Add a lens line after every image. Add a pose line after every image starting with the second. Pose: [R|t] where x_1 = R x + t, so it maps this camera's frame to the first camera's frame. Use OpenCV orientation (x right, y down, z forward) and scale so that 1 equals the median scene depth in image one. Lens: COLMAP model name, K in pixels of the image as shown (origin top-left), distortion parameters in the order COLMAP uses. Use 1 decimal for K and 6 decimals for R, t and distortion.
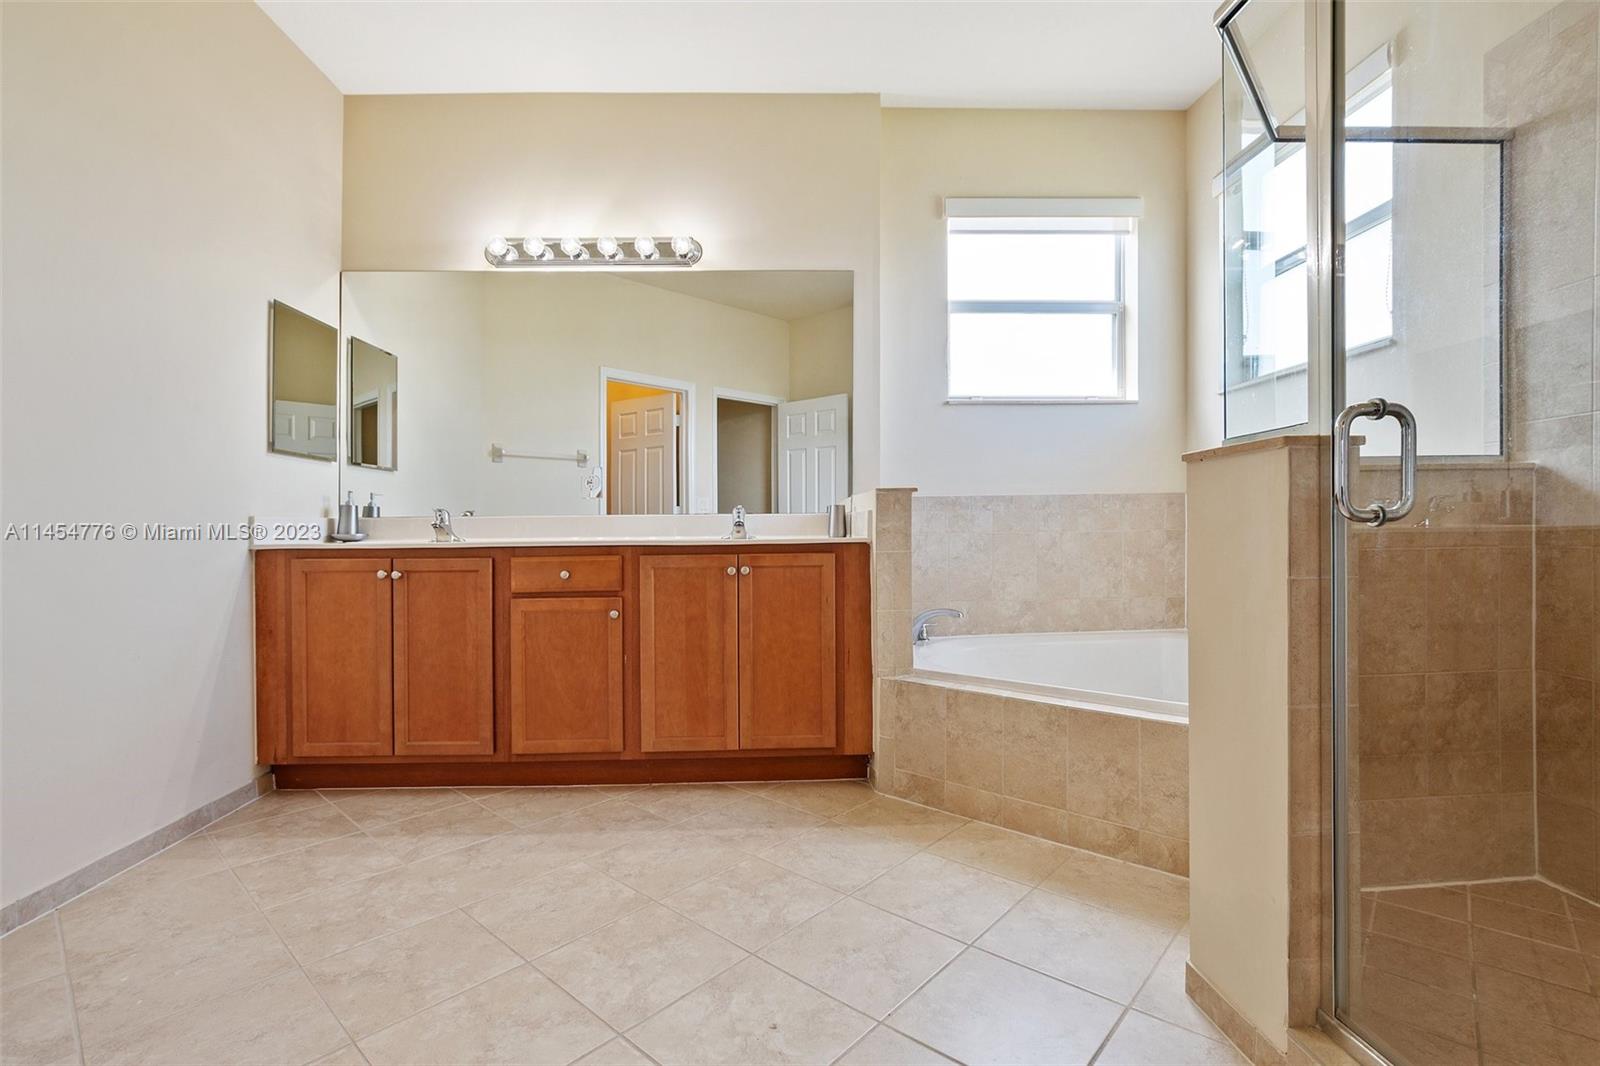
lens RADIAL K [[743.6, 0, 800.0], [0, 743.6, 533.0], [0, 0, 1]] dist [-0.000120, -0.000395]
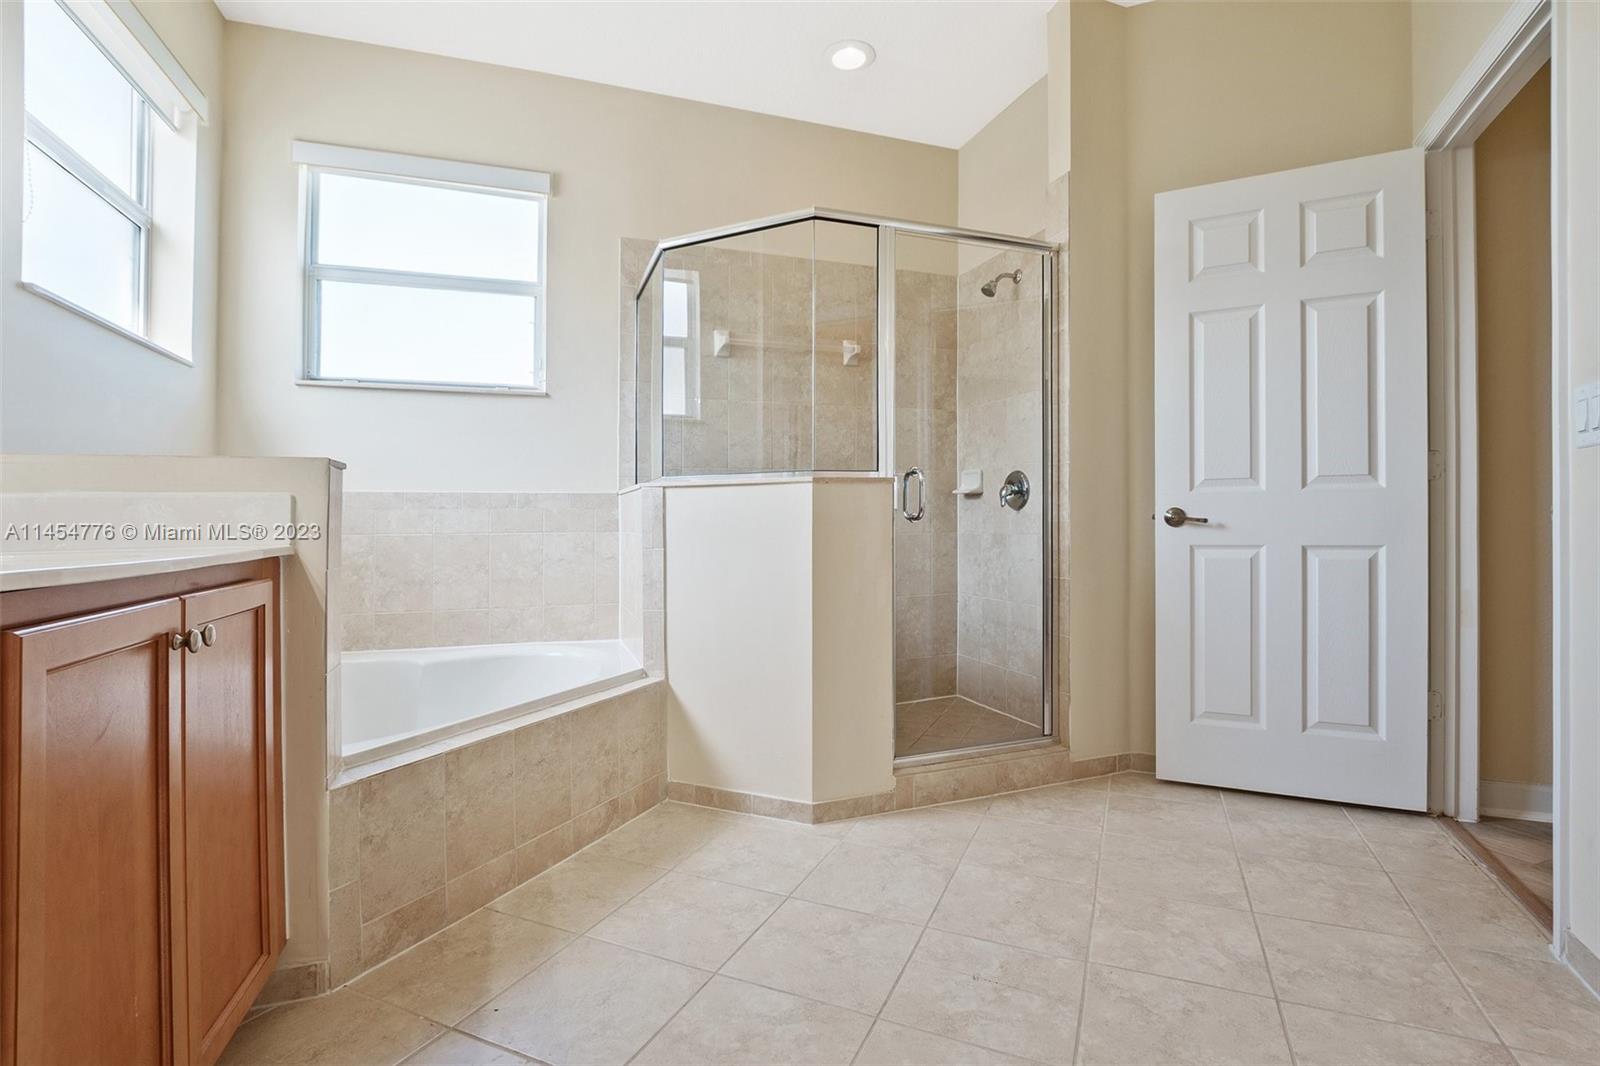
lens RADIAL K [[743.6, 0, 800.0], [0, 743.6, 533.0], [0, 0, 1]] dist [-0.000120, -0.000395]
pose [[-0.269288, -0.012079, 0.962984, -0.603886], [0.010925, 0.999819, 0.015596, -0.007016], [-0.962998, 0.014720, -0.269107, 0.913988]]
